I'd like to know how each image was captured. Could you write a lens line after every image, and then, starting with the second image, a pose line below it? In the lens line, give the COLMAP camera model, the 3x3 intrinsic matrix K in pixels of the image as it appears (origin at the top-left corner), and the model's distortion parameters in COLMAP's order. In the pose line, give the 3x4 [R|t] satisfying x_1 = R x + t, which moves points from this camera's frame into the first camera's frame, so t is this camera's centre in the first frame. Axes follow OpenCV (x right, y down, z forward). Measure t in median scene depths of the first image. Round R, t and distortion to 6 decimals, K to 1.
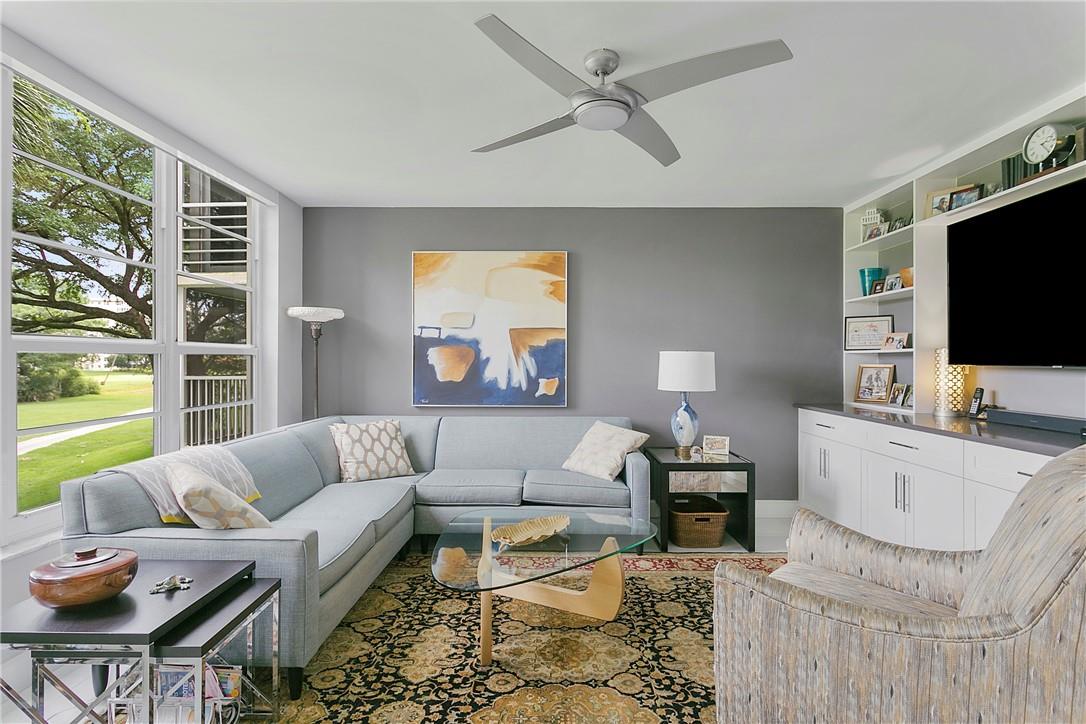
lens RADIAL K [[539.1, 0, 545.3], [0, 539.1, 363.8], [0, 0, 1]] dist [-0.007159, -0.000274]
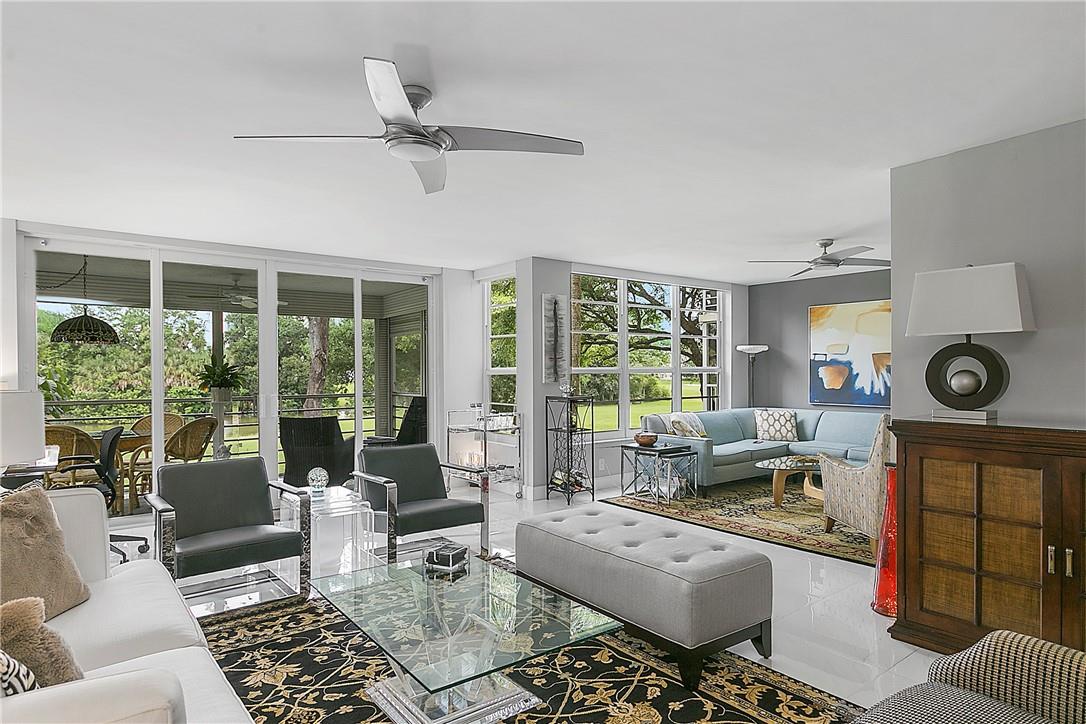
lens RADIAL K [[607.0, 0, 526.2], [0, 607.0, 371.7], [0, 0, 1]] dist [0.000495, 0.004204]
pose [[0.600063, -0.002153, -0.799950, 0.769481], [-0.000361, 0.999996, -0.002962, -0.011397], [0.799953, 0.002067, 0.600060, -0.838439]]
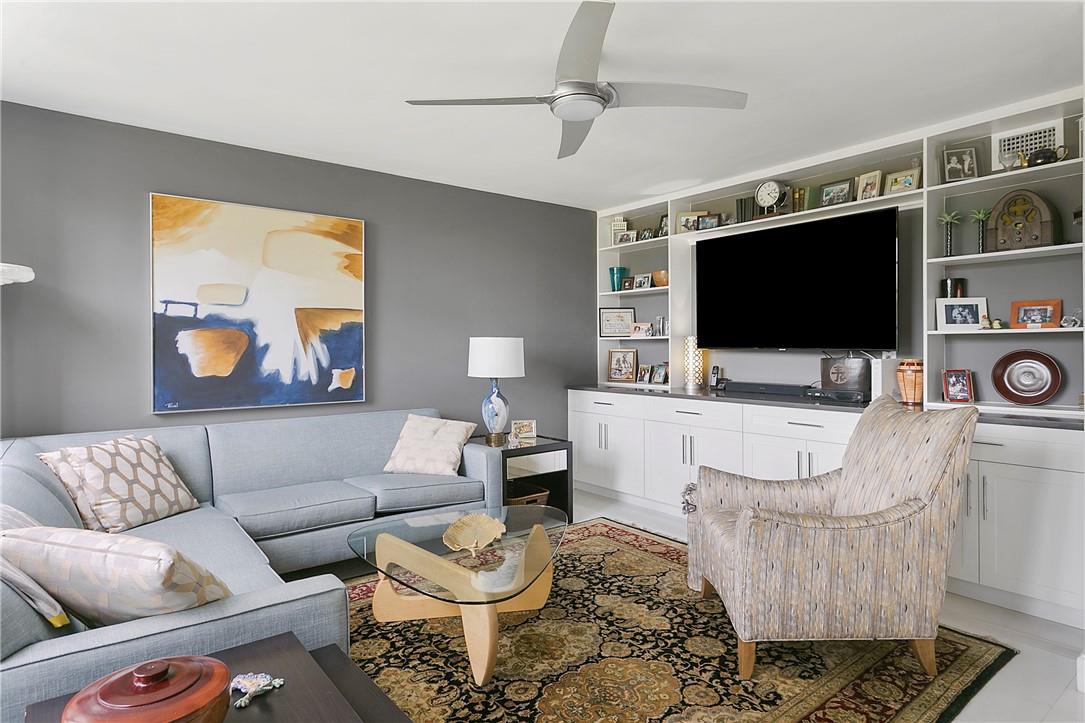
lens RADIAL K [[606.4, 0, 526.4], [0, 606.4, 348.4], [0, 0, 1]] dist [0.000495, 0.004204]
pose [[0.783242, -0.007271, 0.621674, -0.395348], [0.009395, 0.999956, -0.000142, -0.002161], [-0.621646, 0.005952, 0.783276, 0.089179]]
